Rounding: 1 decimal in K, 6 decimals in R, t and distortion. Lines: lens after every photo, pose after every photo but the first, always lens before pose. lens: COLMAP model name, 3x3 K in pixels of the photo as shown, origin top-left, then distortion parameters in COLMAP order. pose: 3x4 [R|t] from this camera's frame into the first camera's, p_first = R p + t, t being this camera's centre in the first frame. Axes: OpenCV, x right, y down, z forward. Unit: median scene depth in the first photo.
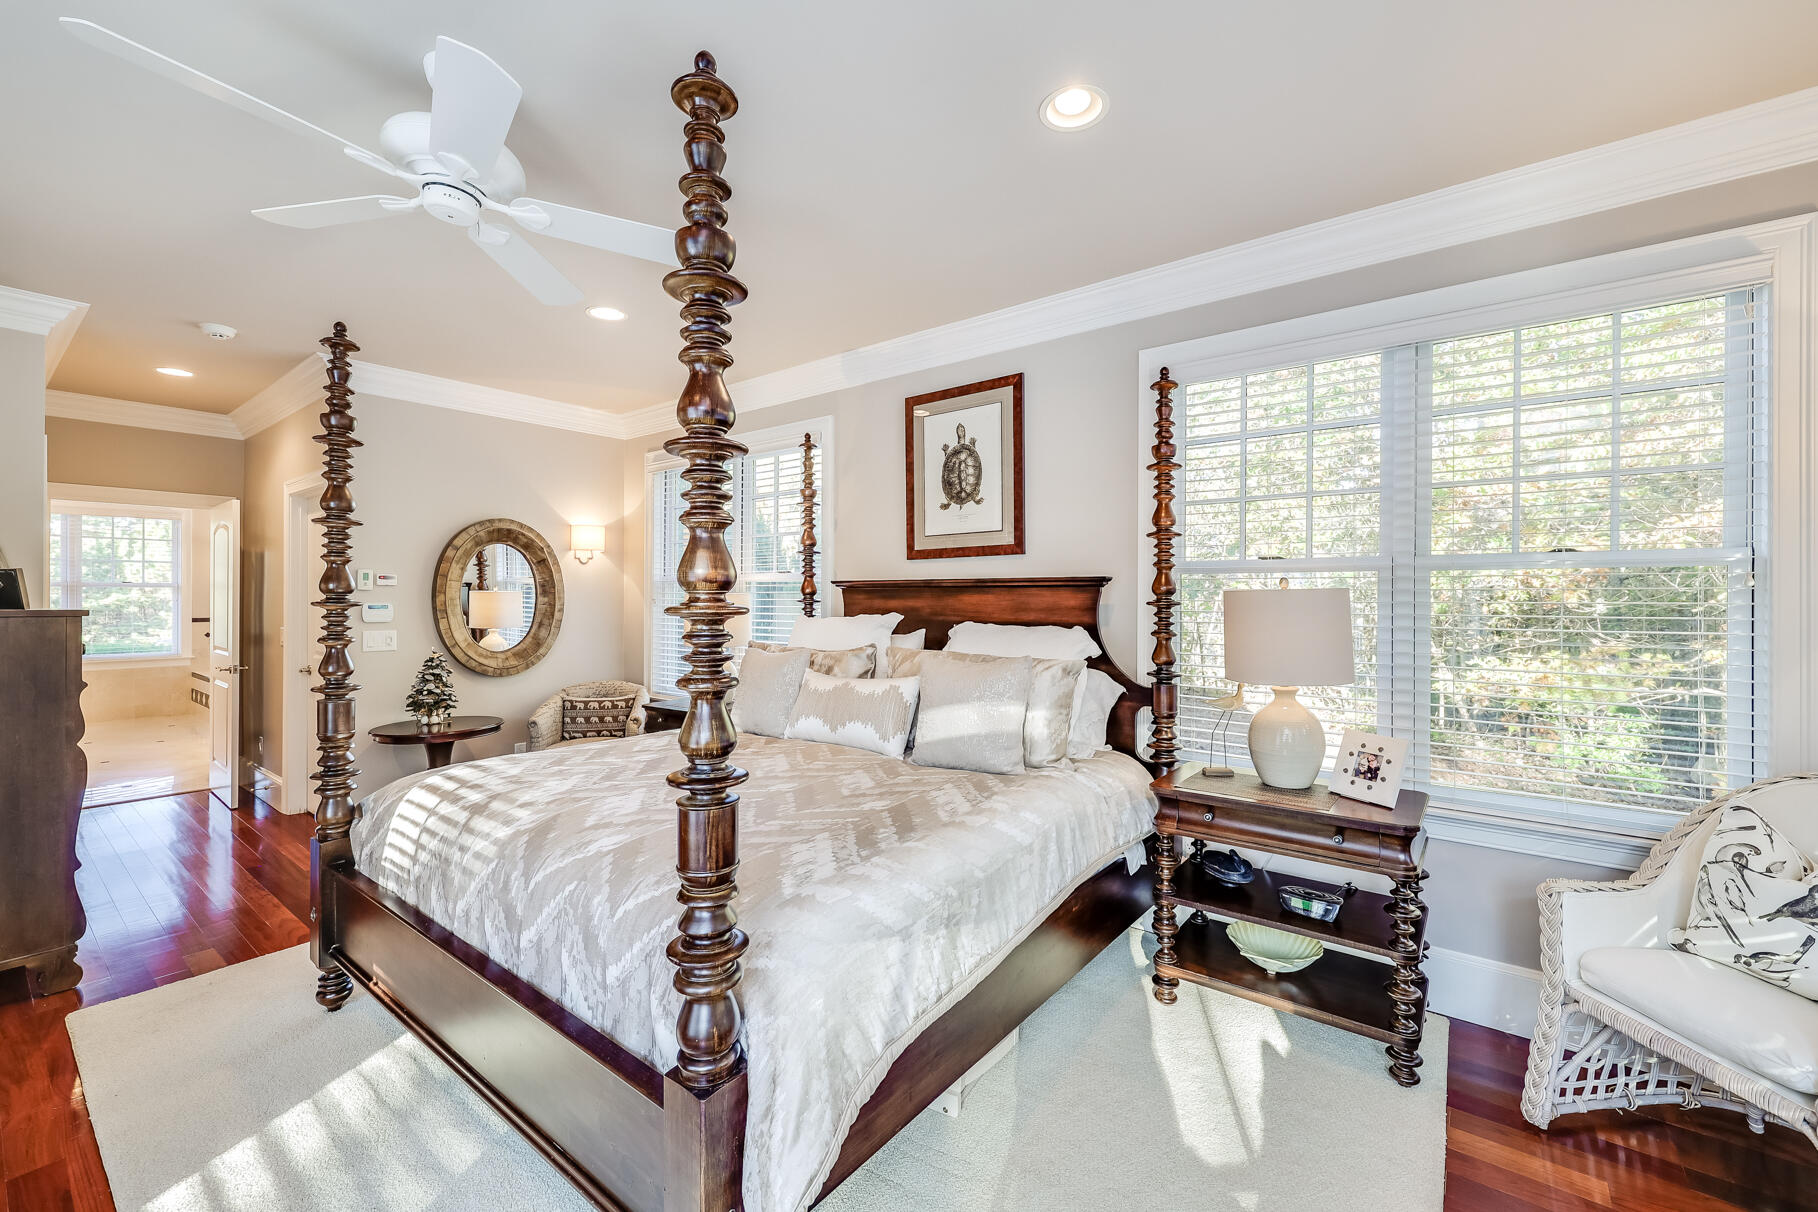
lens RADIAL K [[732.2, 0, 917.2], [0, 732.2, 599.5], [0, 0, 1]] dist [-0.000702, 0.000402]
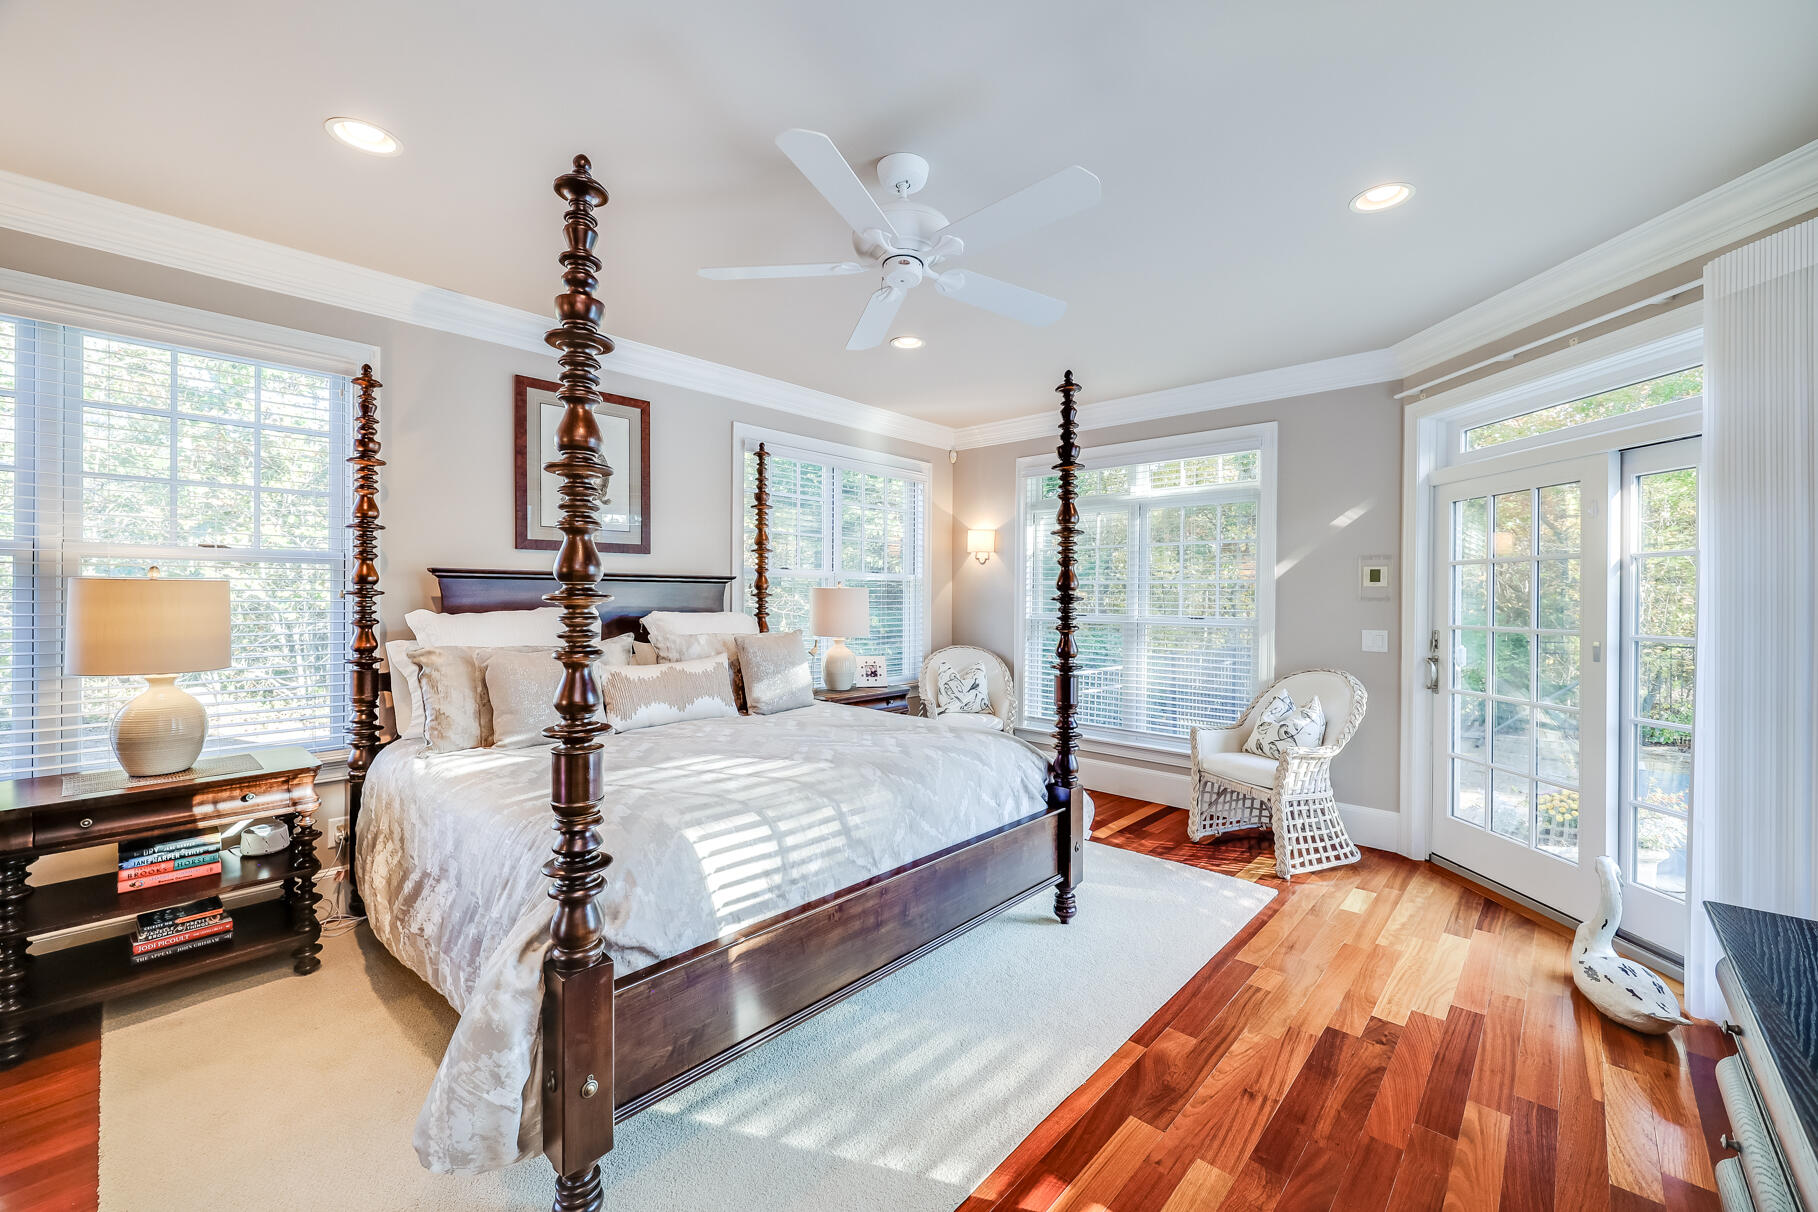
lens RADIAL K [[732.2, 0, 912.2], [0, 732.2, 598.9], [0, 0, 1]] dist [-0.000702, 0.000402]
pose [[0.096340, -0.007939, 0.995317, -1.111170], [-0.006736, 0.999940, 0.008628, -0.001304], [-0.995326, -0.007536, 0.096281, 0.503998]]
